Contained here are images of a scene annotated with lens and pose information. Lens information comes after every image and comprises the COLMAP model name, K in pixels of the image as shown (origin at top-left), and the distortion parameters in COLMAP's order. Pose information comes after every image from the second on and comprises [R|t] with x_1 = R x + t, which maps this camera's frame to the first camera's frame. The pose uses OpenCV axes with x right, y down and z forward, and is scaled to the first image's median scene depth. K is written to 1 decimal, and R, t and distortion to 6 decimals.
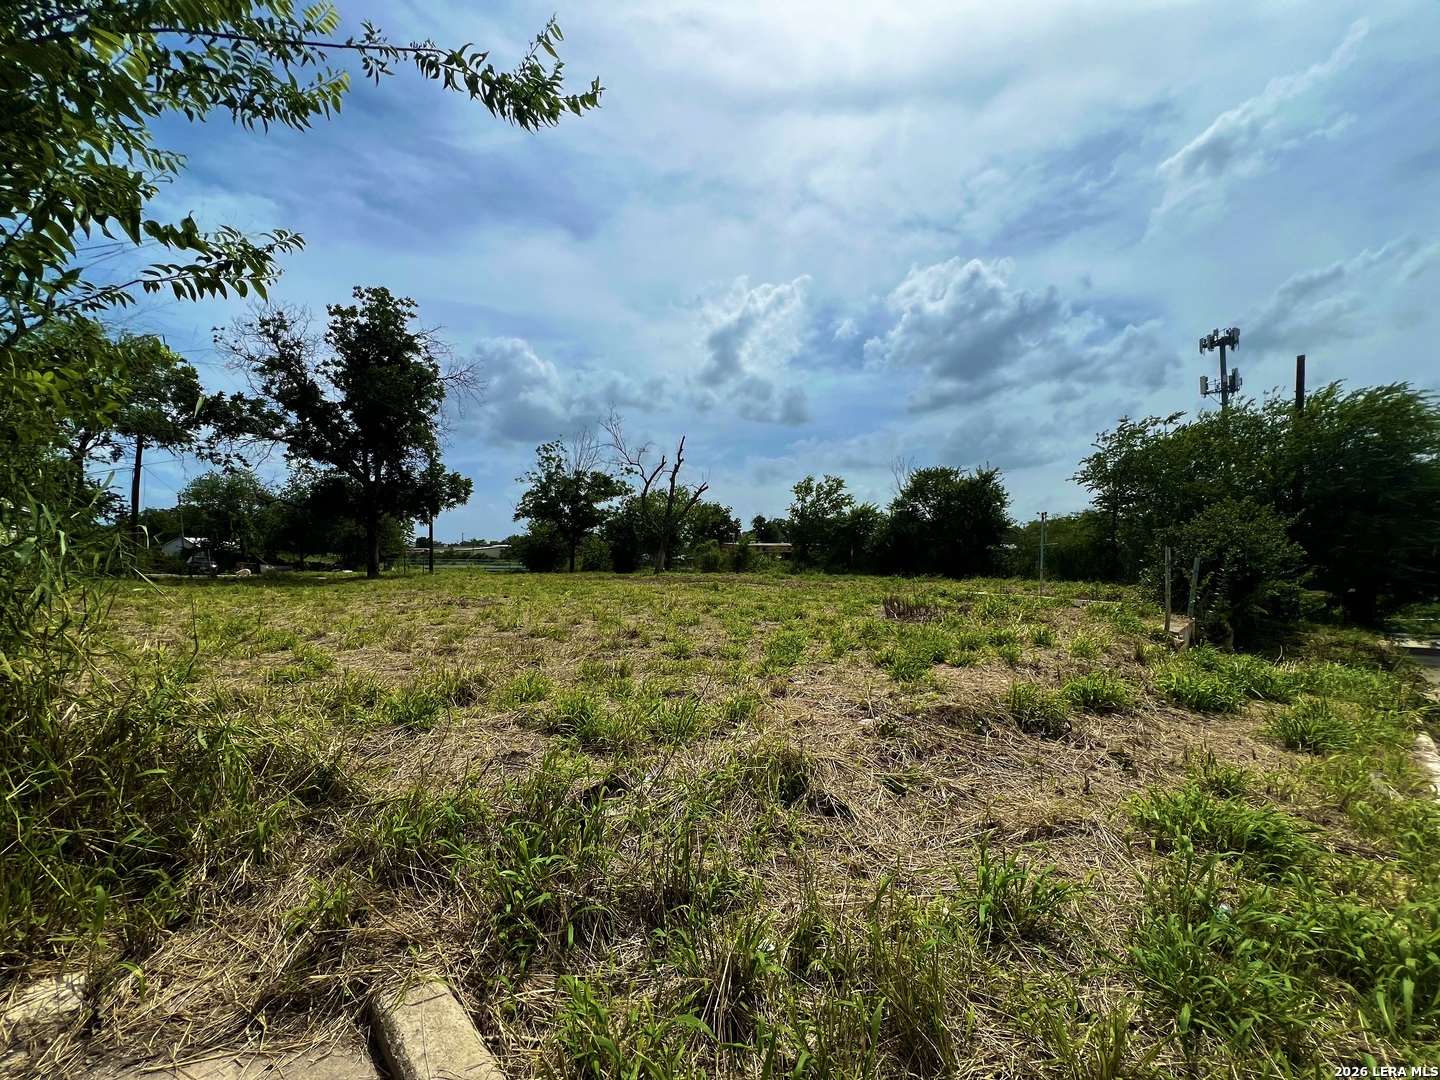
lens RADIAL K [[594.0, 0, 720.0], [0, 594.0, 540.0], [0, 0, 1]] dist [0.001475, -0.000364]
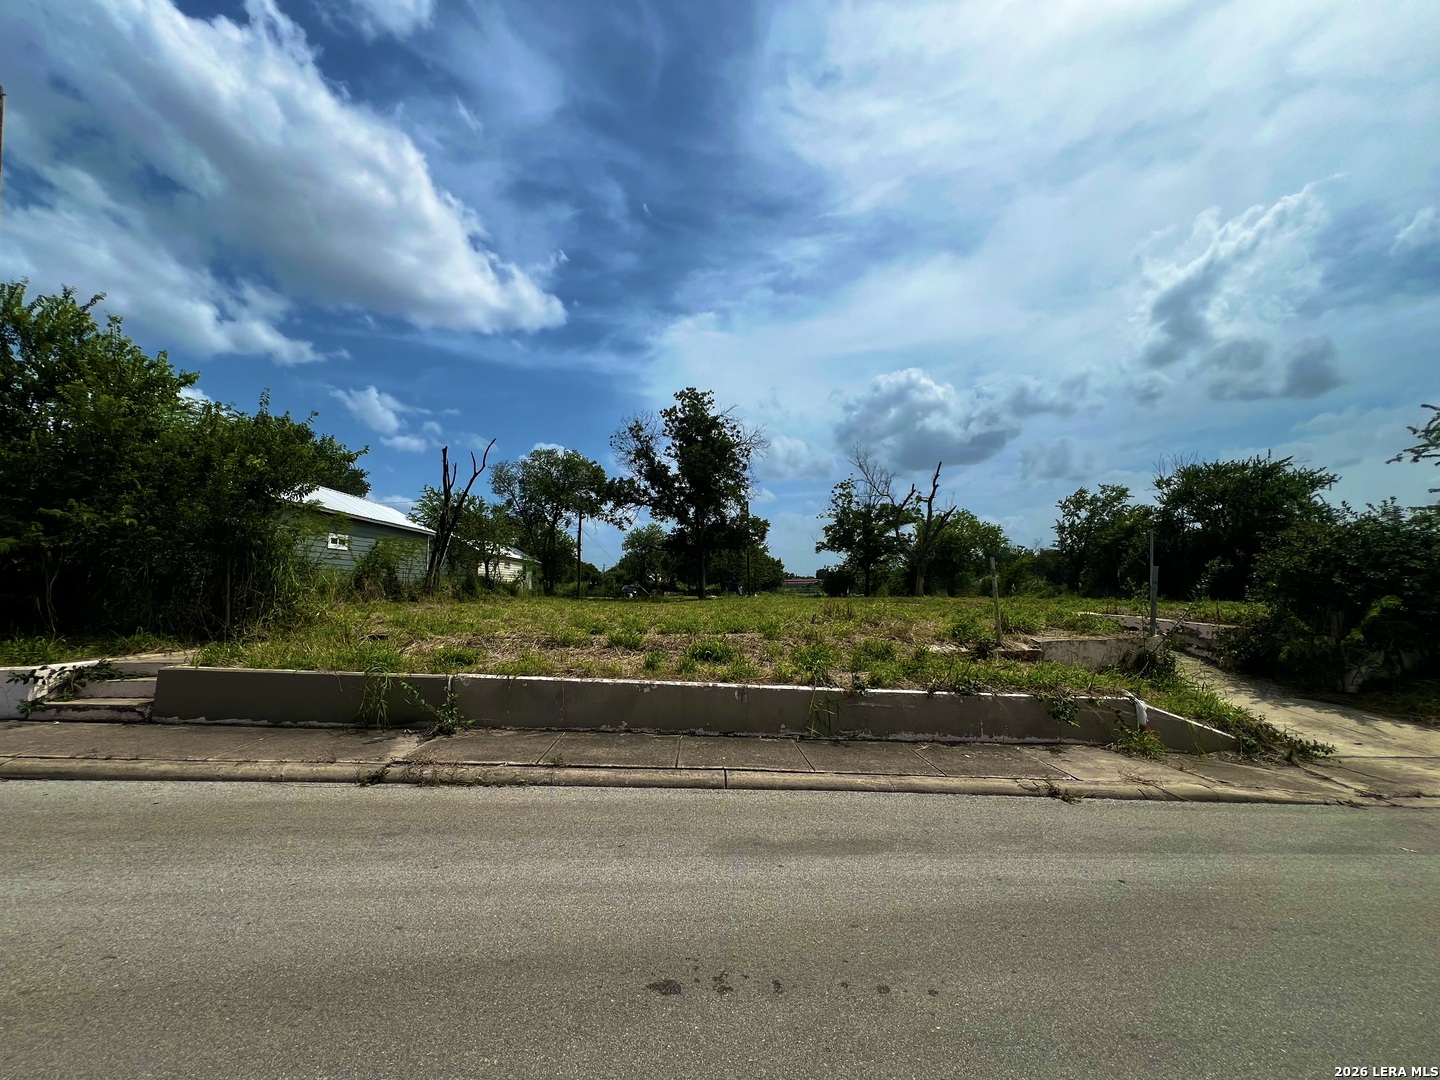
lens RADIAL K [[594.0, 0, 720.0], [0, 594.0, 540.0], [0, 0, 1]] dist [0.001475, -0.000364]
pose [[0.783514, -0.057593, -0.618699, 0.207776], [0.030808, 0.998071, -0.053893, 0.000809], [0.620609, 0.023165, 0.783778, -0.018272]]
